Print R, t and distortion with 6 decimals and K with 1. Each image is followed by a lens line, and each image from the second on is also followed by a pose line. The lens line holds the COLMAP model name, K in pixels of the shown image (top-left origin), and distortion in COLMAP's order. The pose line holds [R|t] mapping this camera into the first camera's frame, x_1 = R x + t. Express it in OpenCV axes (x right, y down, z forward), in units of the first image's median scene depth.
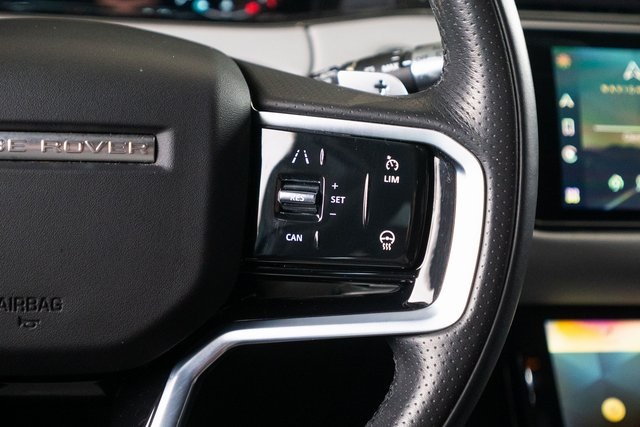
lens RADIAL K [[1075.0, 0, 317.9], [0, 1075.0, 211.7], [0, 0, 1]] dist [-0.064067, 0.000000]
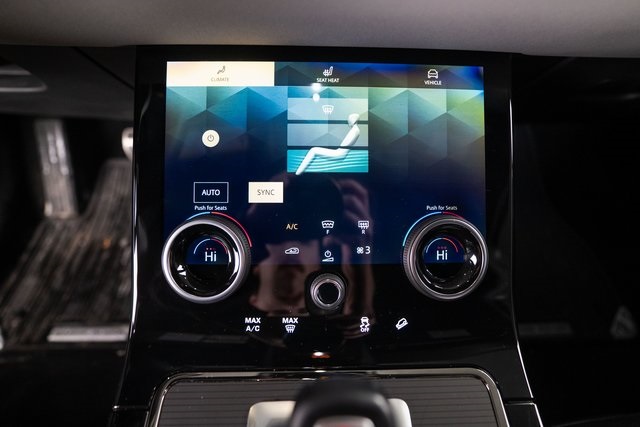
lens RADIAL K [[358.4, 0, 325.1], [0, 358.4, 196.2], [0, 0, 1]] dist [-0.039531, 0.014382]
pose [[0.990385, 0.070331, -0.119128, 0.635267], [-0.011191, 0.899033, 0.437738, 0.094667], [0.137886, -0.432196, 0.891176, 0.884702]]
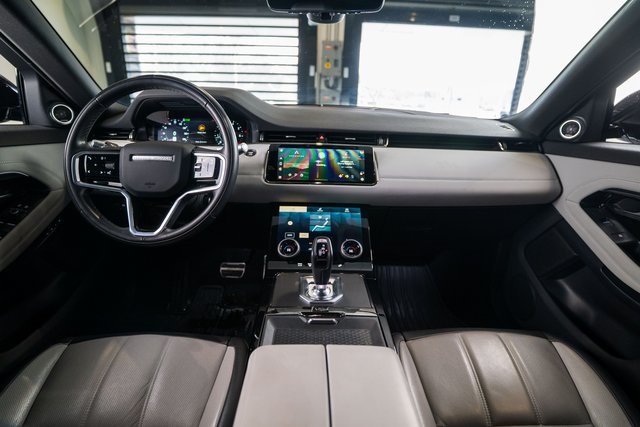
lens RADIAL K [[358.4, 0, 322.9], [0, 358.4, 222.6], [0, 0, 1]] dist [-0.039531, 0.014382]
pose [[0.989396, -0.004100, -0.145182, 0.902670], [-0.005051, 0.998025, -0.062608, 0.392579], [0.145152, 0.062678, 0.987422, -0.743306]]
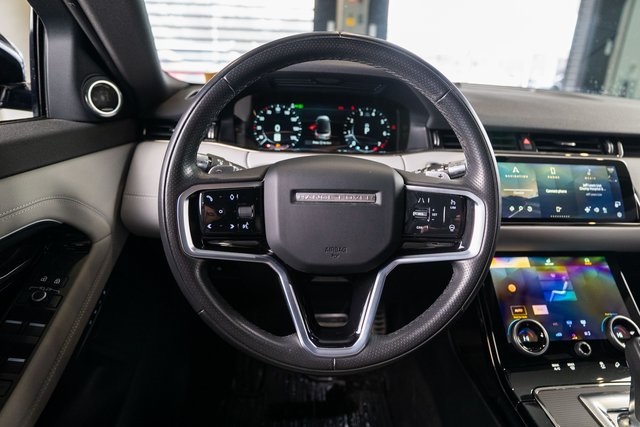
lens RADIAL K [[393.2, 0, 321.6], [0, 393.2, 211.3], [0, 0, 1]] dist [-0.040696, 0.018775]
pose [[0.997645, -0.007857, -0.068132, -0.218690], [0.006096, 0.999643, -0.026010, 0.006098], [0.068312, 0.025534, 0.997337, -0.105786]]
